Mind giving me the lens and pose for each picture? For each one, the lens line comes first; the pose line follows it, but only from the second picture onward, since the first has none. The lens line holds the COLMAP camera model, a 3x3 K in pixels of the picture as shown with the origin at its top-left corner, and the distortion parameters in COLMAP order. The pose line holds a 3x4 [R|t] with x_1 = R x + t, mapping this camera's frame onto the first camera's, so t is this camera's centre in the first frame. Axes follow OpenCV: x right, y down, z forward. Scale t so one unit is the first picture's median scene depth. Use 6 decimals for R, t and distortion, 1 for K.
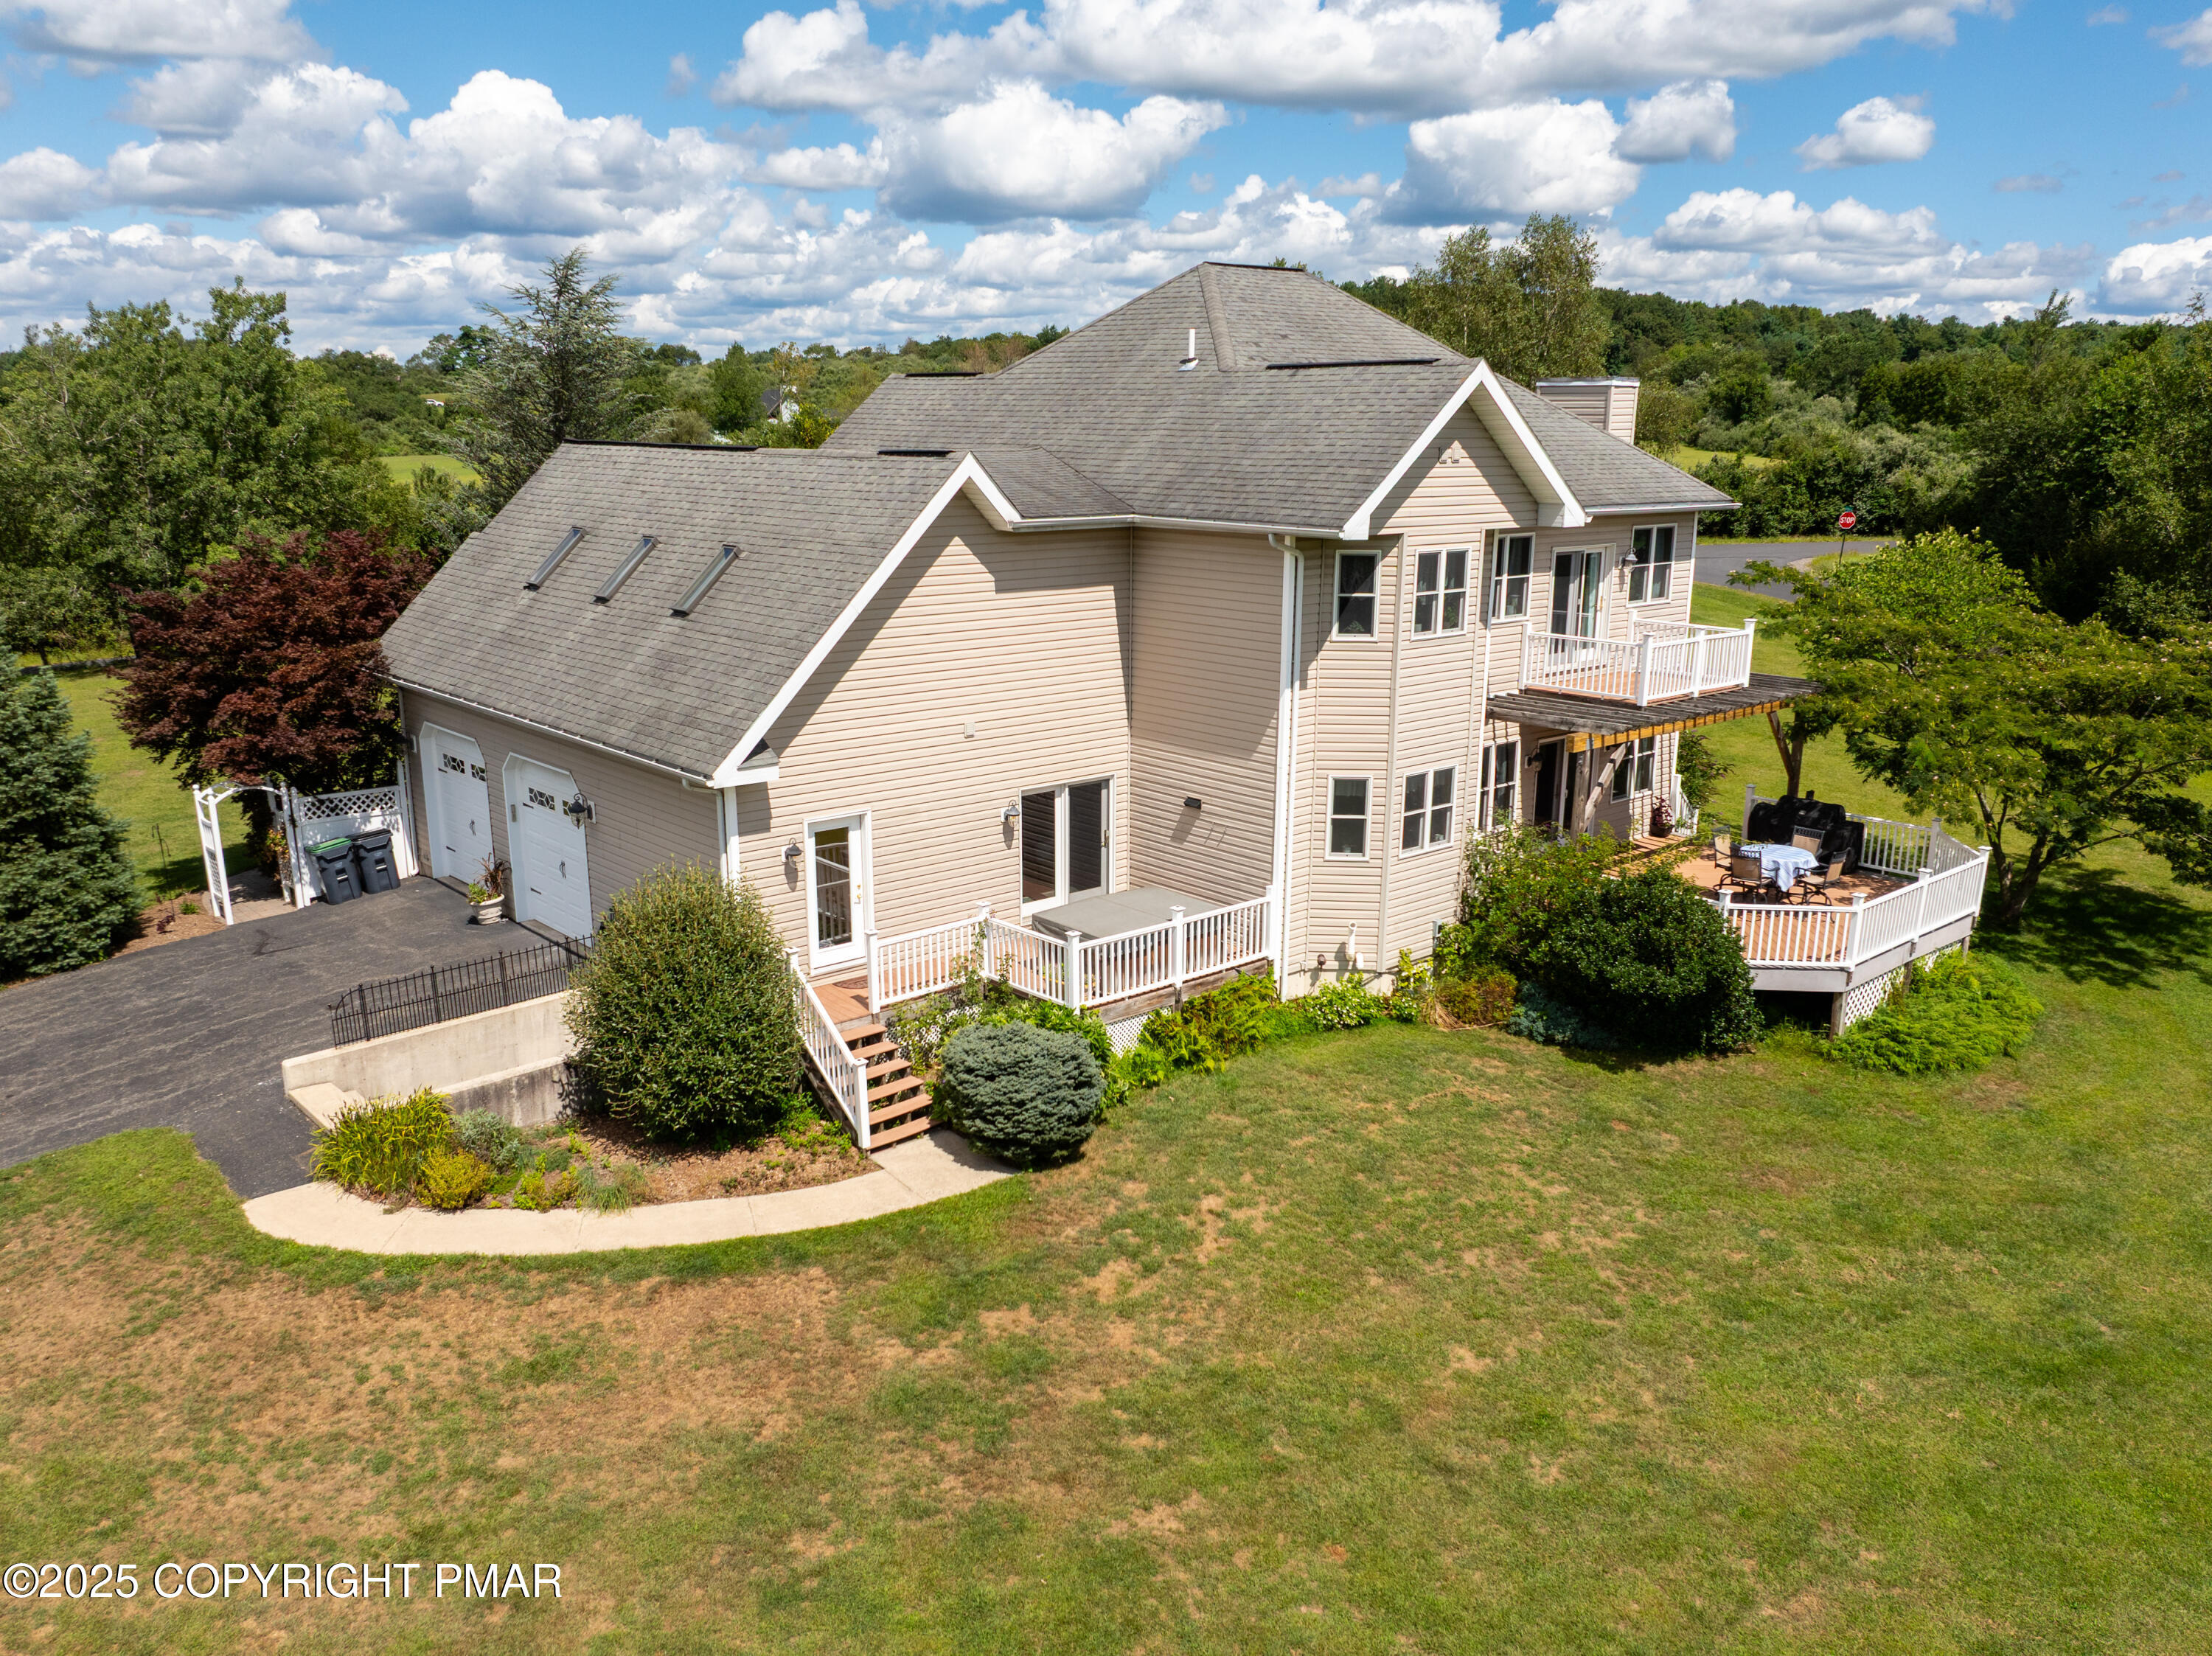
lens RADIAL K [[1721.0, 0, 1106.7], [0, 1721.0, 895.6], [0, 0, 1]] dist [-0.035991, 0.005581]
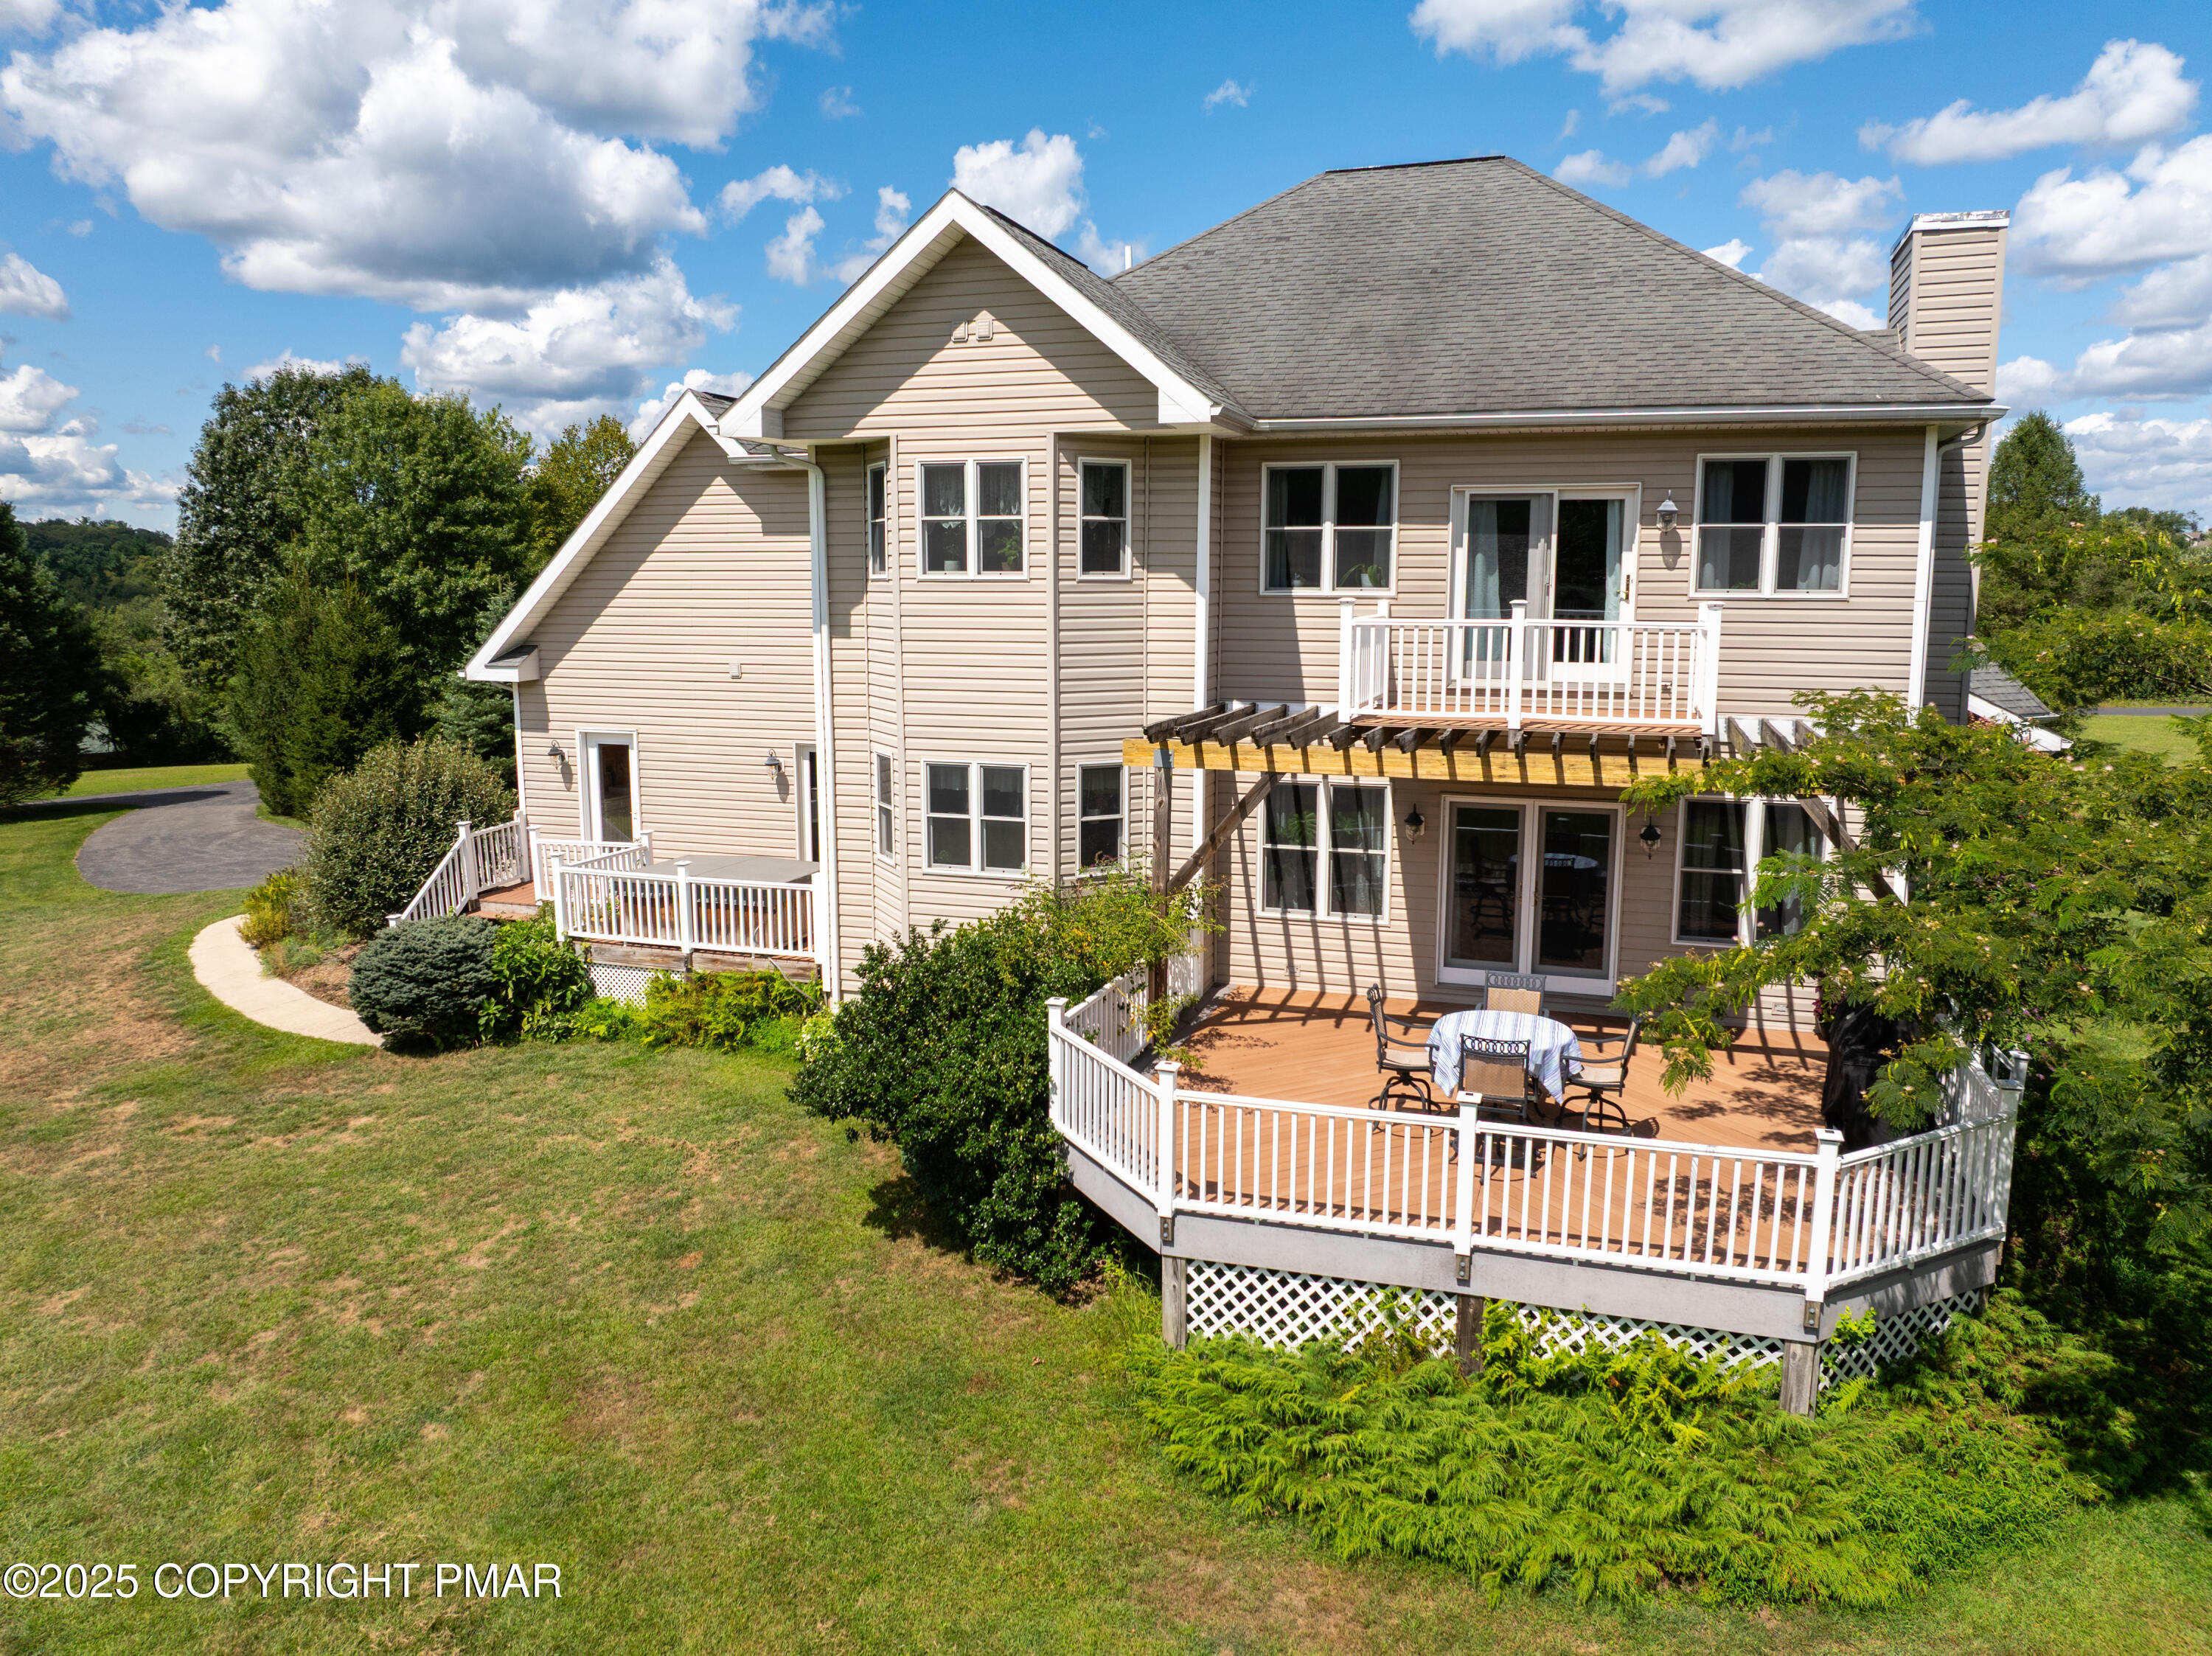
lens RADIAL K [[1559.3, 0, 1108.2], [0, 1559.3, 823.6], [0, 0, 1]] dist [-0.040207, 0.000876]
pose [[0.497607, 0.130378, -0.857548, 0.803403], [-0.231771, 0.972678, 0.013393, -0.071260], [0.835864, 0.192091, 0.514230, 0.723422]]
